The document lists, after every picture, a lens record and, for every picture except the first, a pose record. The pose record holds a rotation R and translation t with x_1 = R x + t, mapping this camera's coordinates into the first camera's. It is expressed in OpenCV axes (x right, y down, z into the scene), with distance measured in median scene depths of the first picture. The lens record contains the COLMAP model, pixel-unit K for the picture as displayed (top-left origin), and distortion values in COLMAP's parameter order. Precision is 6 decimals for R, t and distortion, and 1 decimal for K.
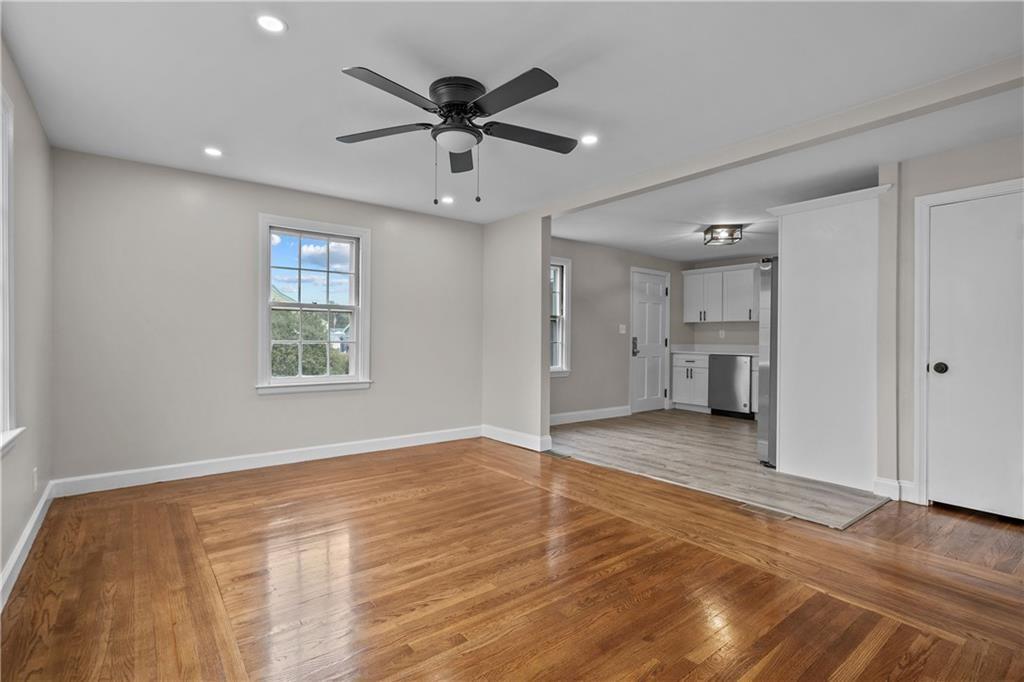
lens RADIAL K [[491.3, 0, 508.7], [0, 491.3, 342.7], [0, 0, 1]] dist [-0.001682, 0.000087]
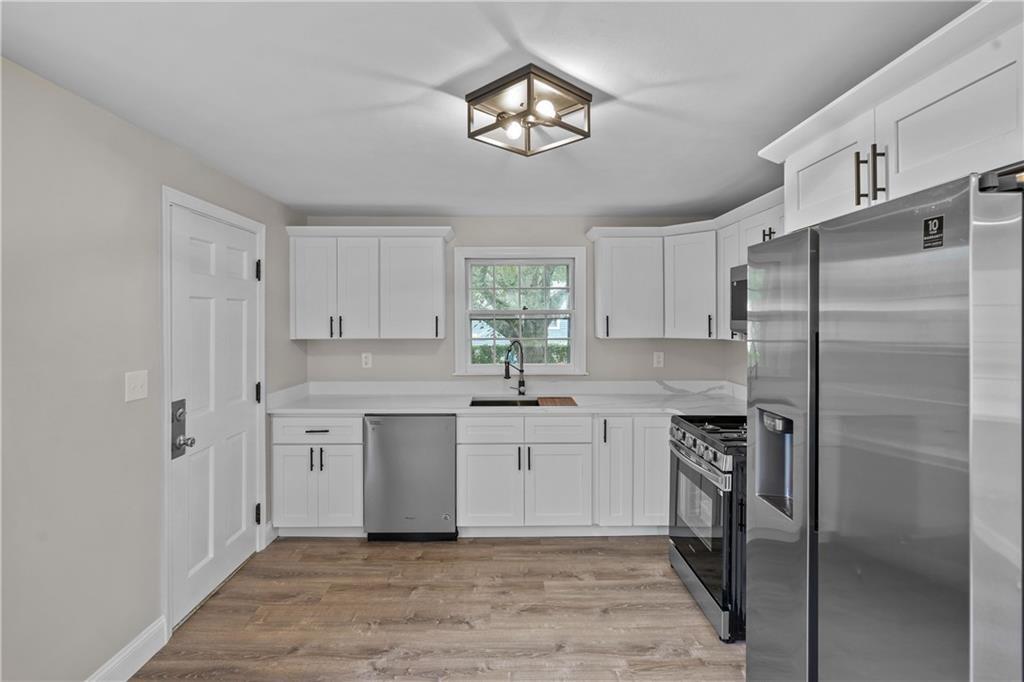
lens RADIAL K [[497.9, 0, 511.4], [0, 497.9, 319.6], [0, 0, 1]] dist [0.000570, 0.000561]
pose [[0.607196, -0.010862, 0.794478, 0.120036], [0.009070, 0.999936, 0.006739, -0.064215], [-0.794500, 0.003114, 0.607256, 0.588758]]
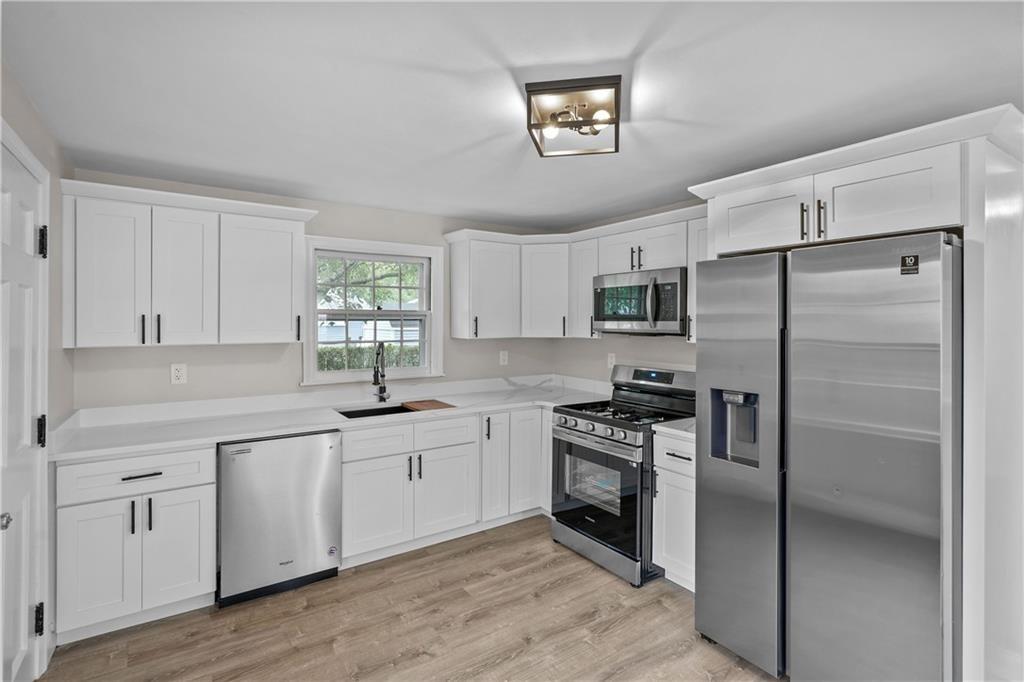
lens RADIAL K [[496.3, 0, 512.1], [0, 496.3, 322.2], [0, 0, 1]] dist [0.001621, 0.001641]
pose [[0.063768, -0.010206, 0.997913, 0.068248], [0.001793, 0.999947, 0.010112, -0.063417], [-0.997963, 0.001144, 0.063783, 0.743743]]
